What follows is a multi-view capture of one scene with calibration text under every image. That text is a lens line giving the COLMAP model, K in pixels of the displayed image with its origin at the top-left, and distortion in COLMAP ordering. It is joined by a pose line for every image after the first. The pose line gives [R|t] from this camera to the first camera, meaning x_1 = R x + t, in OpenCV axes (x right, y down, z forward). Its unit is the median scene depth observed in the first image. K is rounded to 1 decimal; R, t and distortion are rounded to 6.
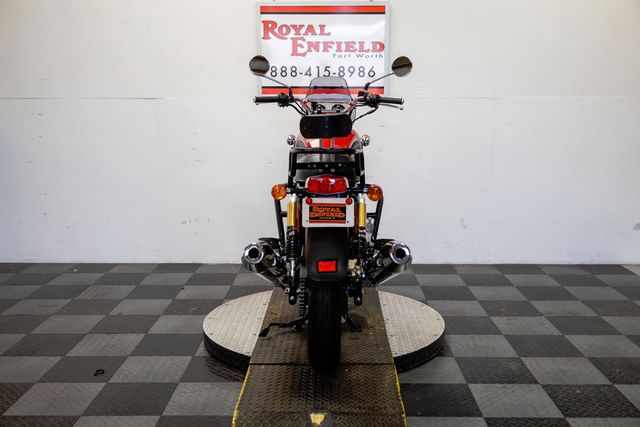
lens RADIAL K [[685.9, 0, 320.0], [0, 685.9, 213.5], [0, 0, 1]] dist [0.020939, 0.015805]
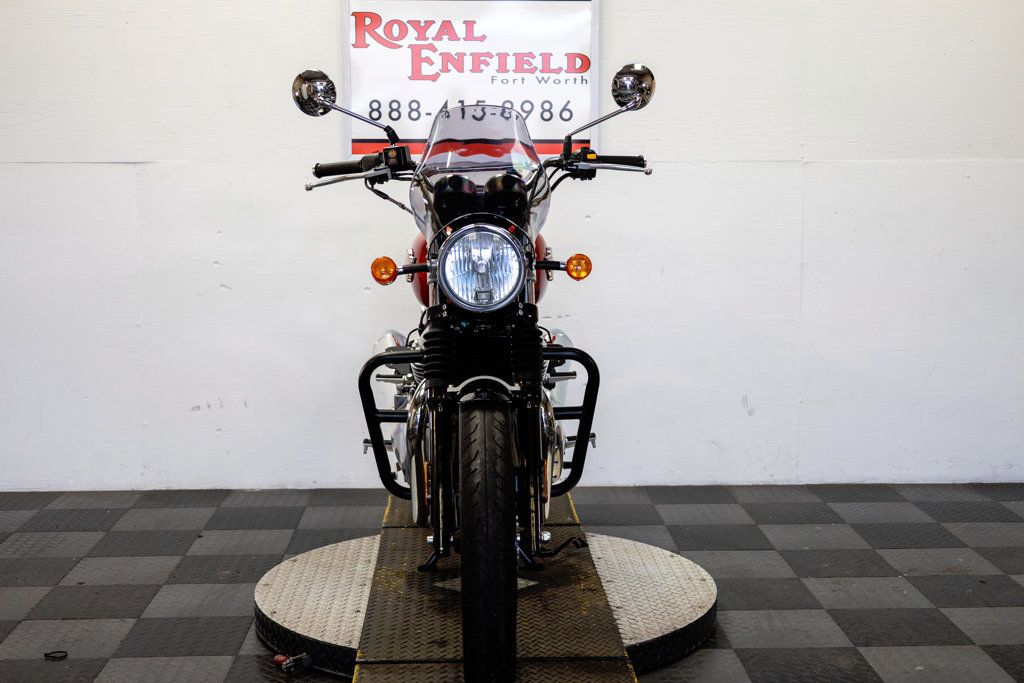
lens RADIAL K [[1484.0, 0, 512.0], [0, 1484.0, 341.5], [0, 0, 1]] dist [0.019812, 0.034657]
pose [[0.998816, -0.006196, 0.048245, -0.020380], [0.008344, 0.998977, -0.044445, 0.015441], [-0.047921, 0.044795, 0.997846, -0.101974]]
